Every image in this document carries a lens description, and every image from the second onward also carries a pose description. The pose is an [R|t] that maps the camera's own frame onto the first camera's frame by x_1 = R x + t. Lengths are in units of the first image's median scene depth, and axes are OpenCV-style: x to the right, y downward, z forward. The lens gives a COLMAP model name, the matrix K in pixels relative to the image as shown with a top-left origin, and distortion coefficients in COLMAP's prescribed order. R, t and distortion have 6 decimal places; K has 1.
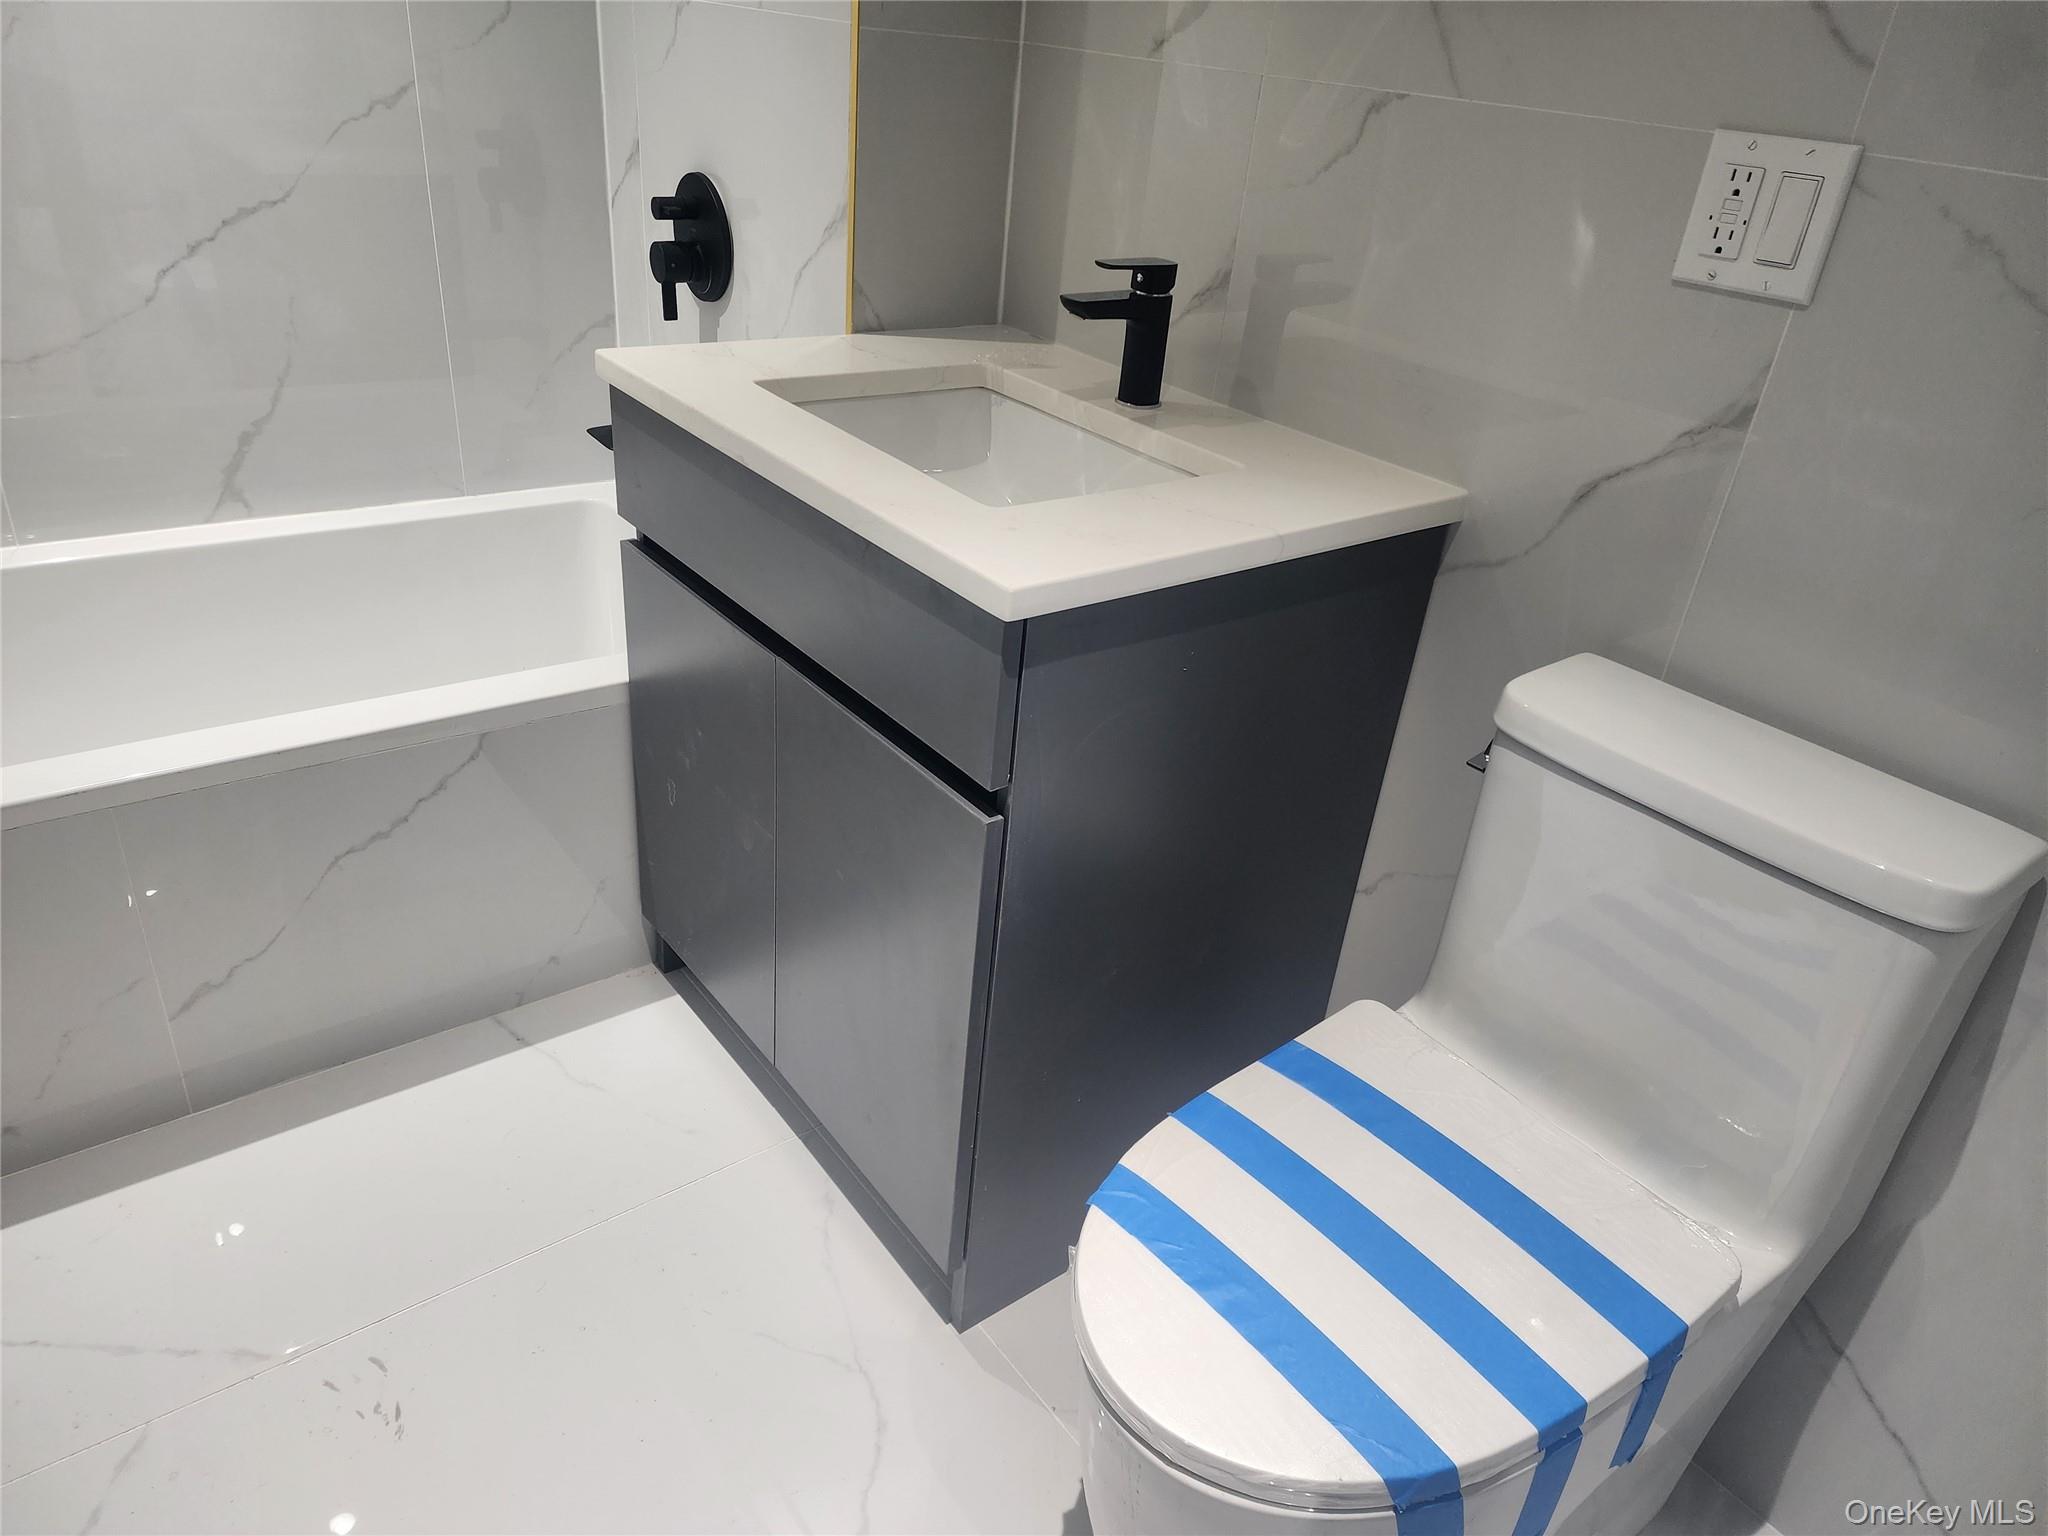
lens RADIAL K [[1356.1, 0, 1053.1], [0, 1356.1, 765.6], [0, 0, 1]] dist [0.075257, -0.082412]
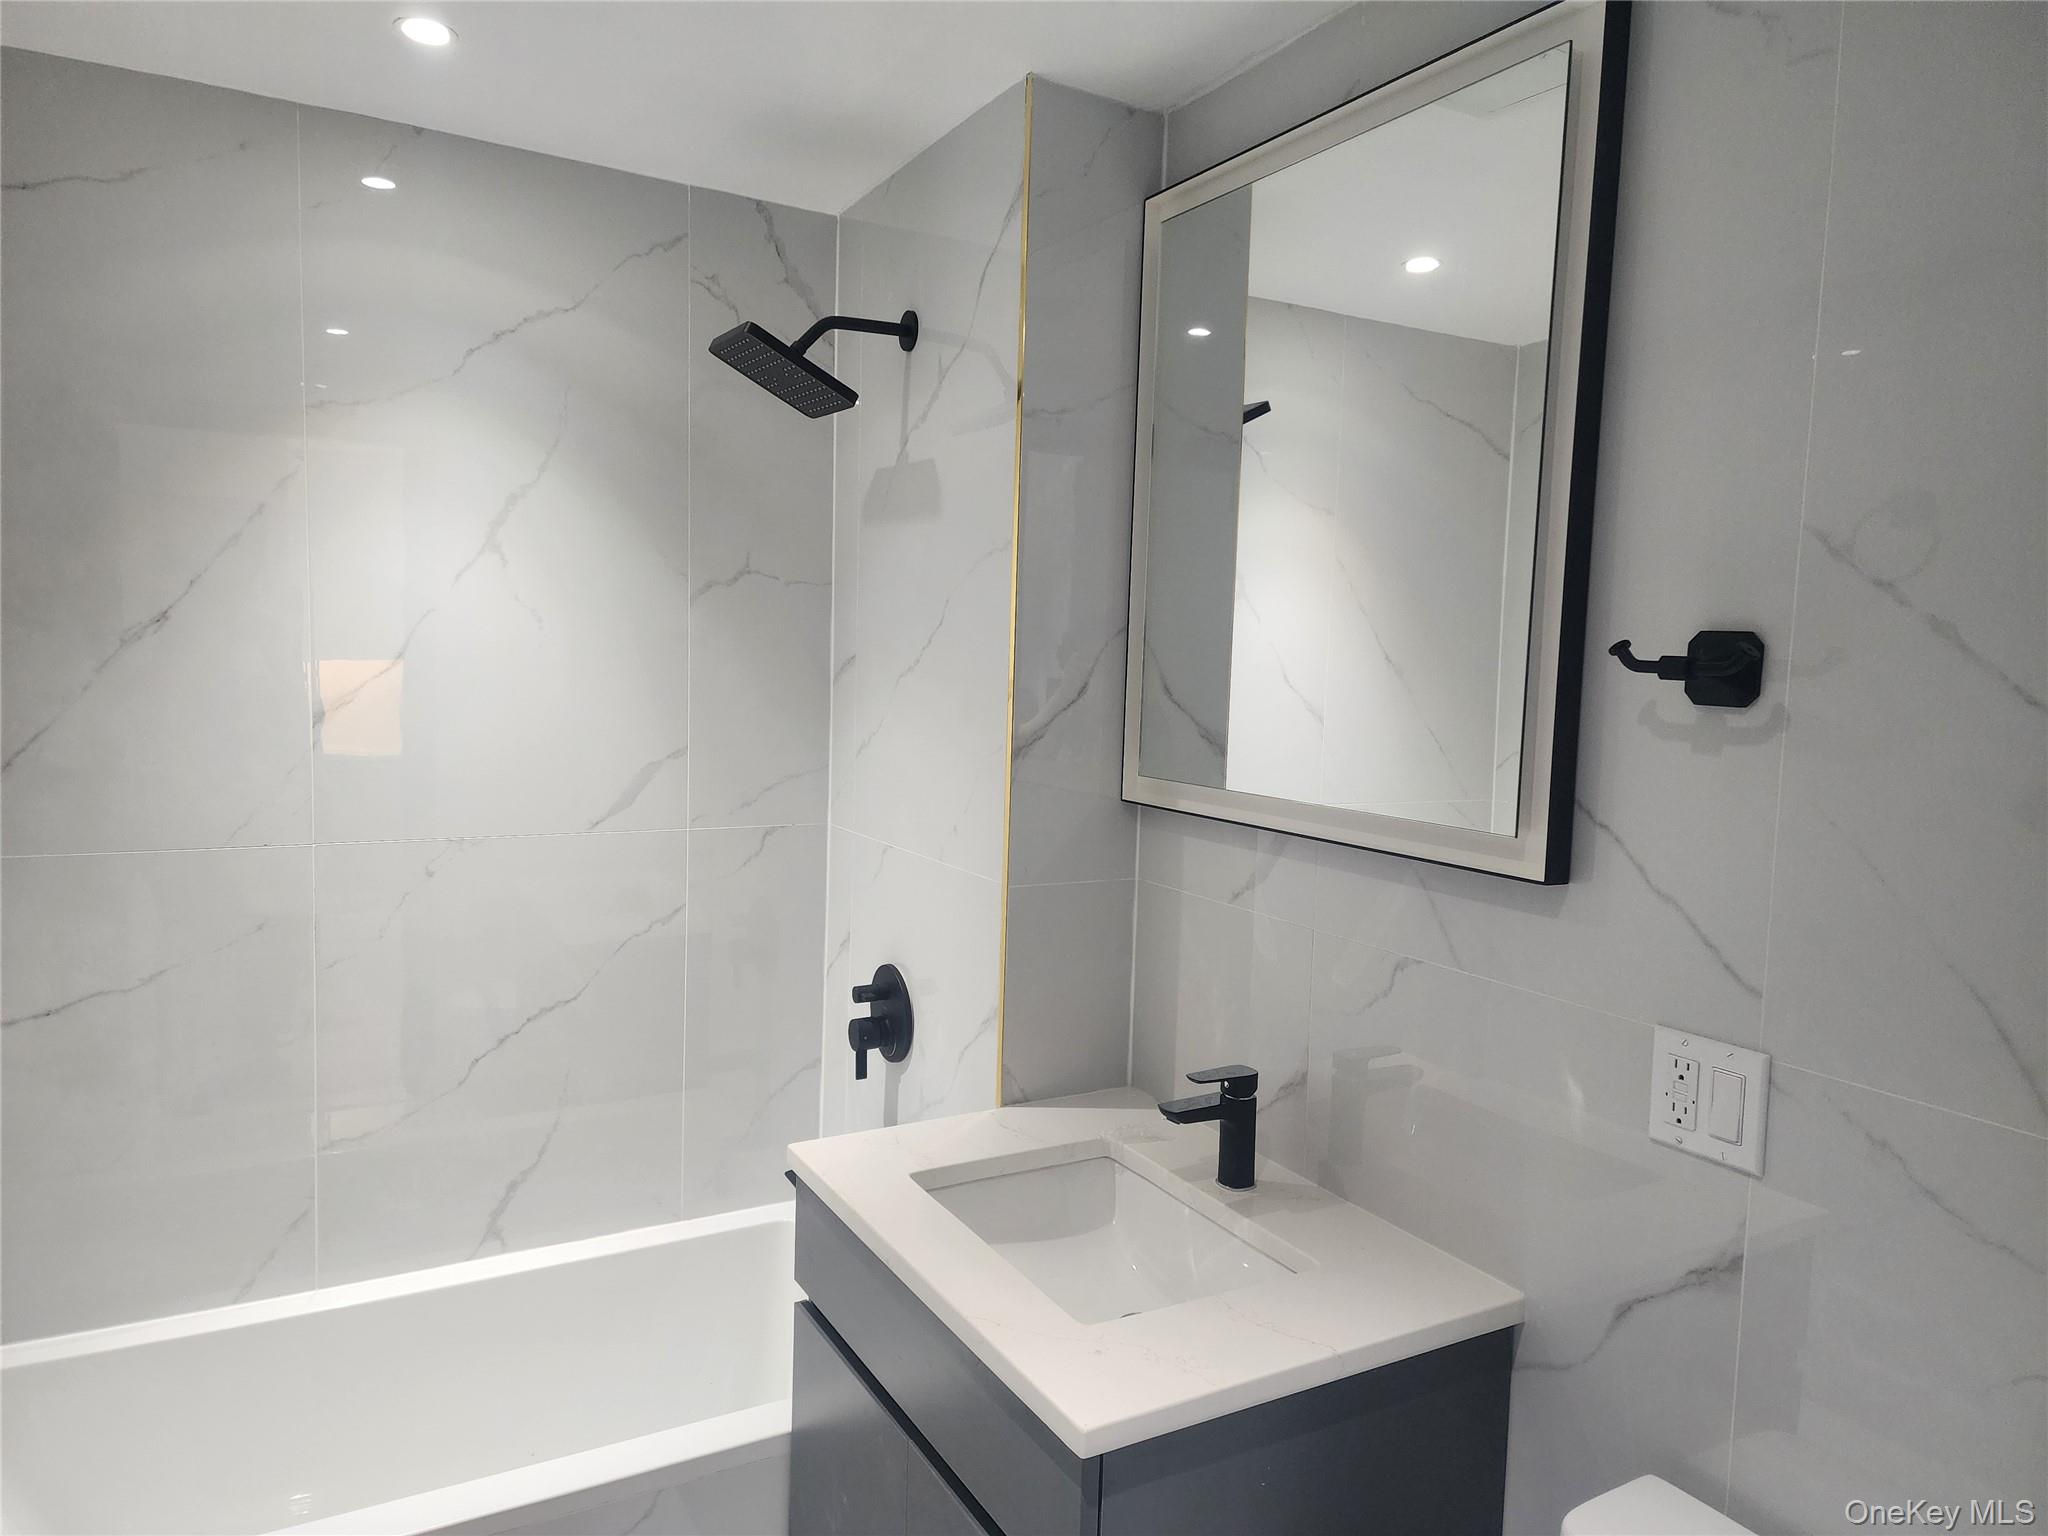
lens RADIAL K [[1356.1, 0, 1053.1], [0, 1356.1, 765.6], [0, 0, 1]] dist [0.075257, -0.082412]
pose [[0.987932, -0.049989, -0.146599, 0.096205], [-0.015195, 0.910642, -0.412918, -0.108443], [0.154141, 0.410162, 0.898892, -0.201796]]
